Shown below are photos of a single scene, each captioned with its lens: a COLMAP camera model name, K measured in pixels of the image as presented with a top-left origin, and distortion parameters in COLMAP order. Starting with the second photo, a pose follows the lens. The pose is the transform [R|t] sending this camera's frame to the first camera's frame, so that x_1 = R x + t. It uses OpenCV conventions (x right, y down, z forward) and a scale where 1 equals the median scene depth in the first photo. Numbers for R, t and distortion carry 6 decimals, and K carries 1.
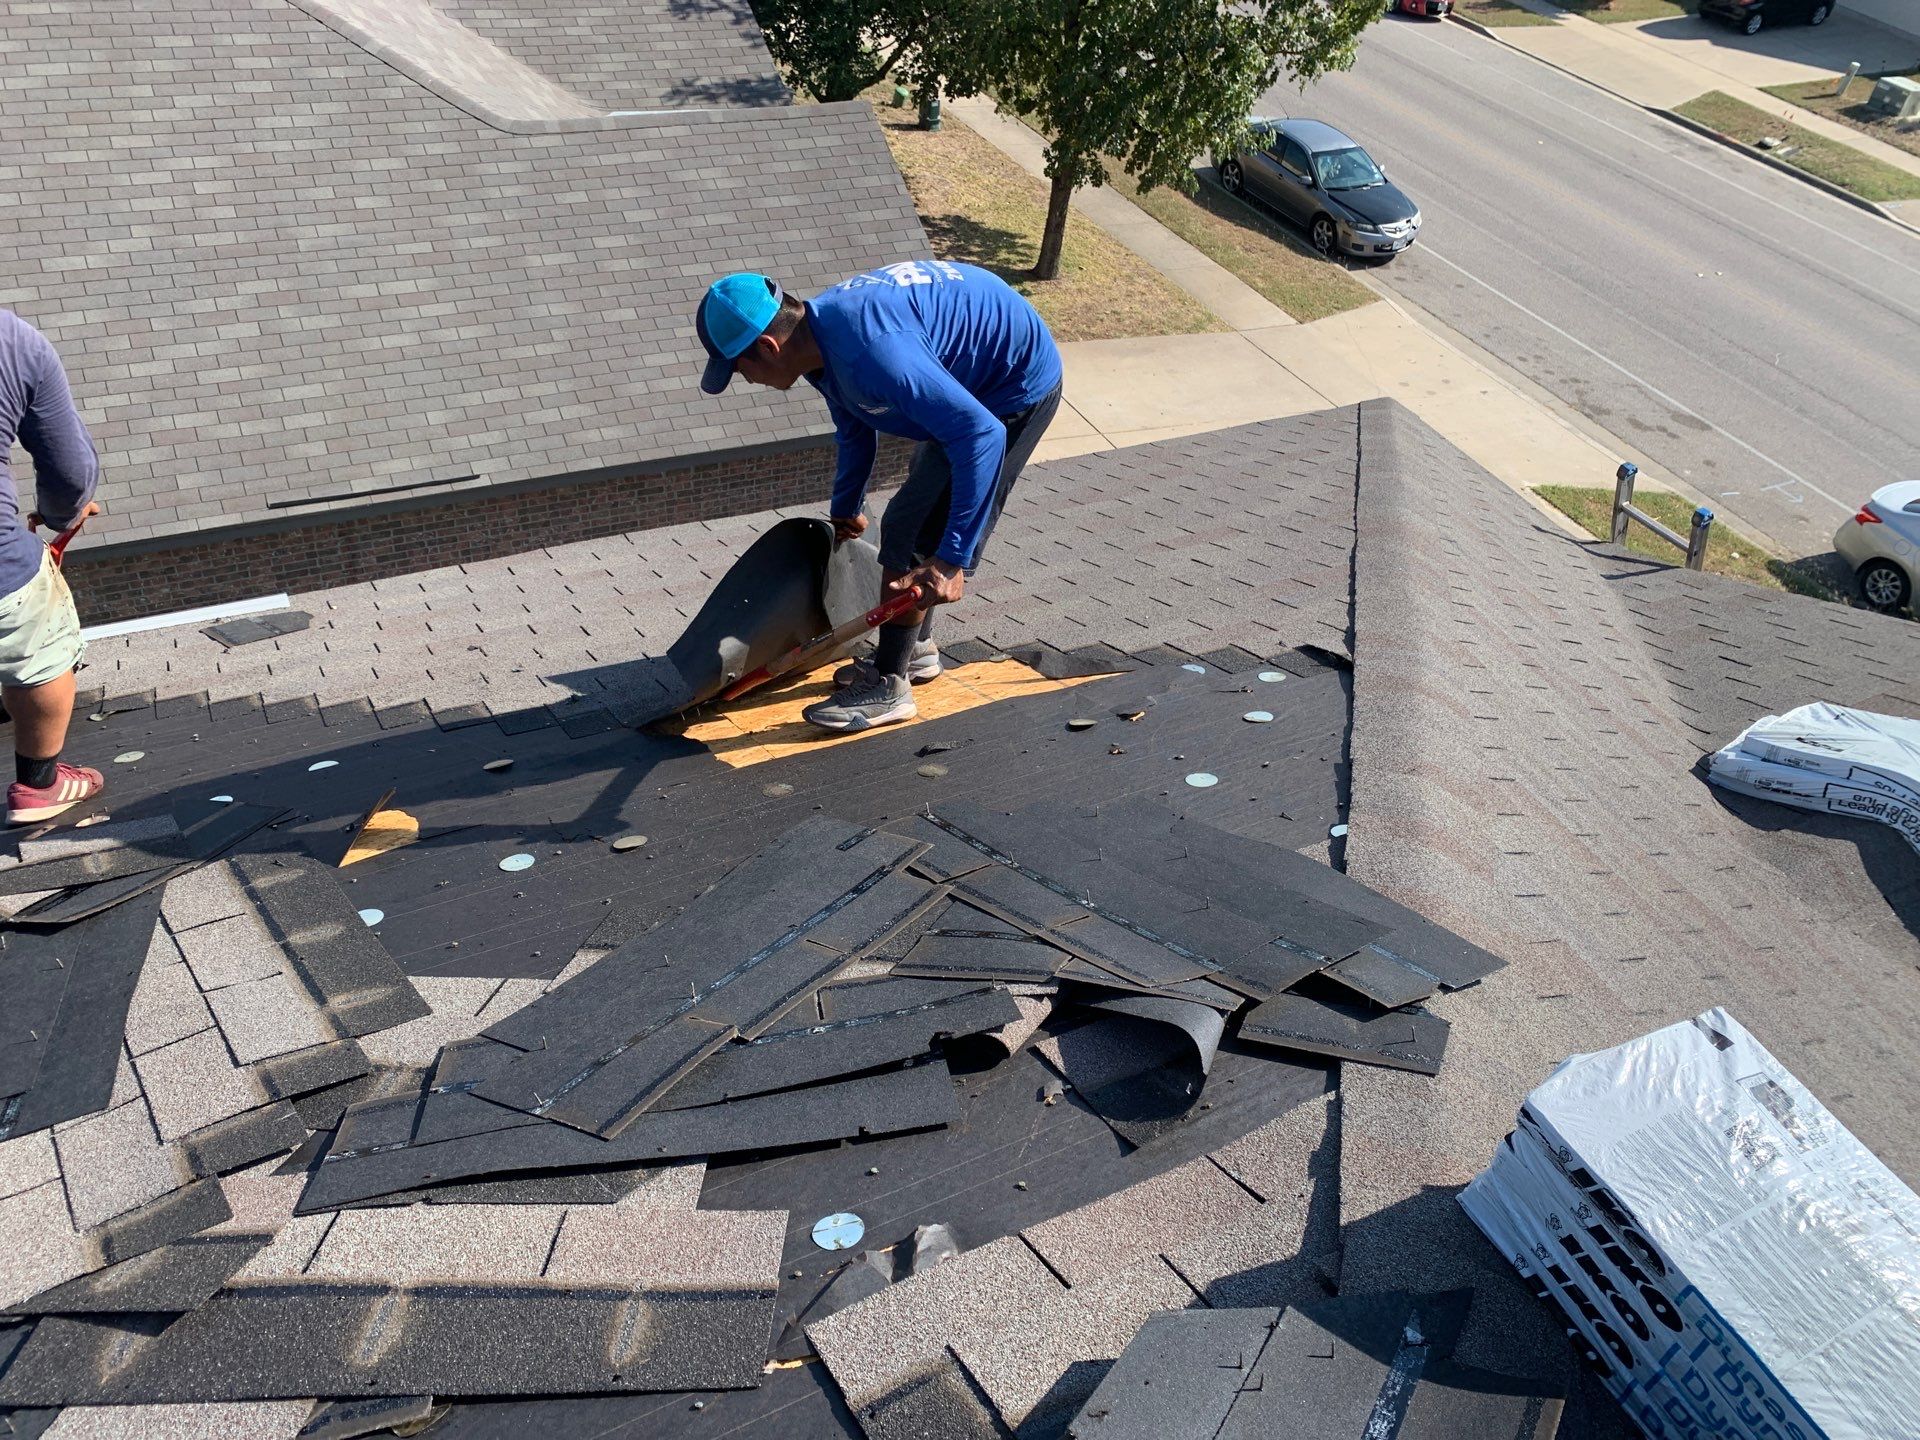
lens RADIAL K [[1499.7, 0, 970.7], [0, 1499.7, 718.2], [0, 0, 1]] dist [0.010038, 0.006396]
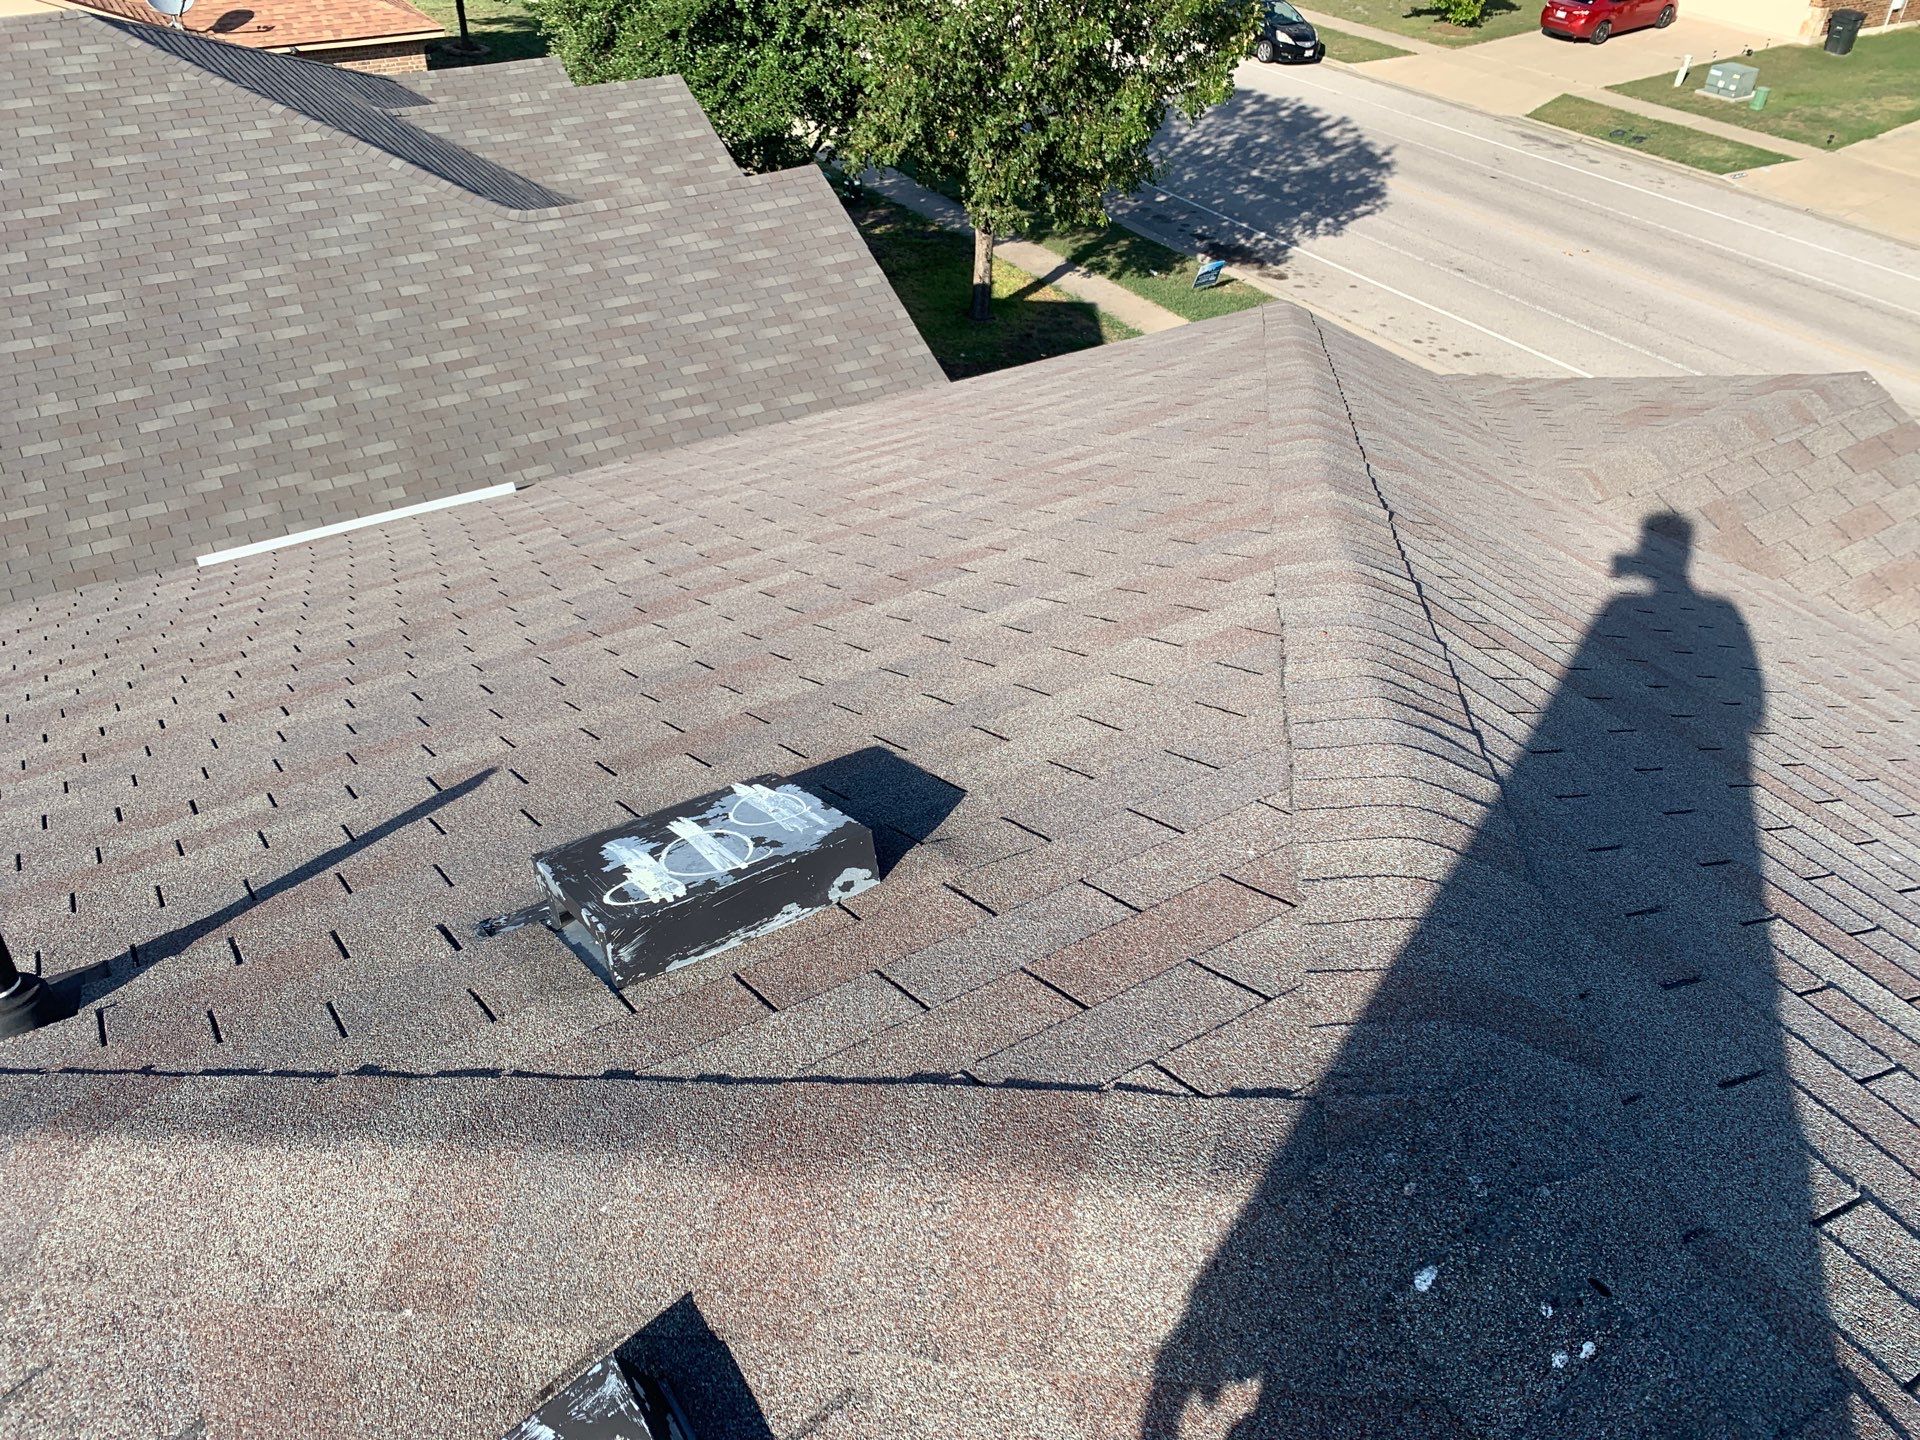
lens RADIAL K [[1515.3, 0, 960.0], [0, 1515.3, 720.0], [0, 0, 1]] dist [0.001201, 0.017446]
pose [[0.992459, -0.120895, 0.020244, -0.040525], [0.121885, 0.990834, -0.058246, 0.108729], [-0.013017, 0.060274, 0.998097, -0.162493]]
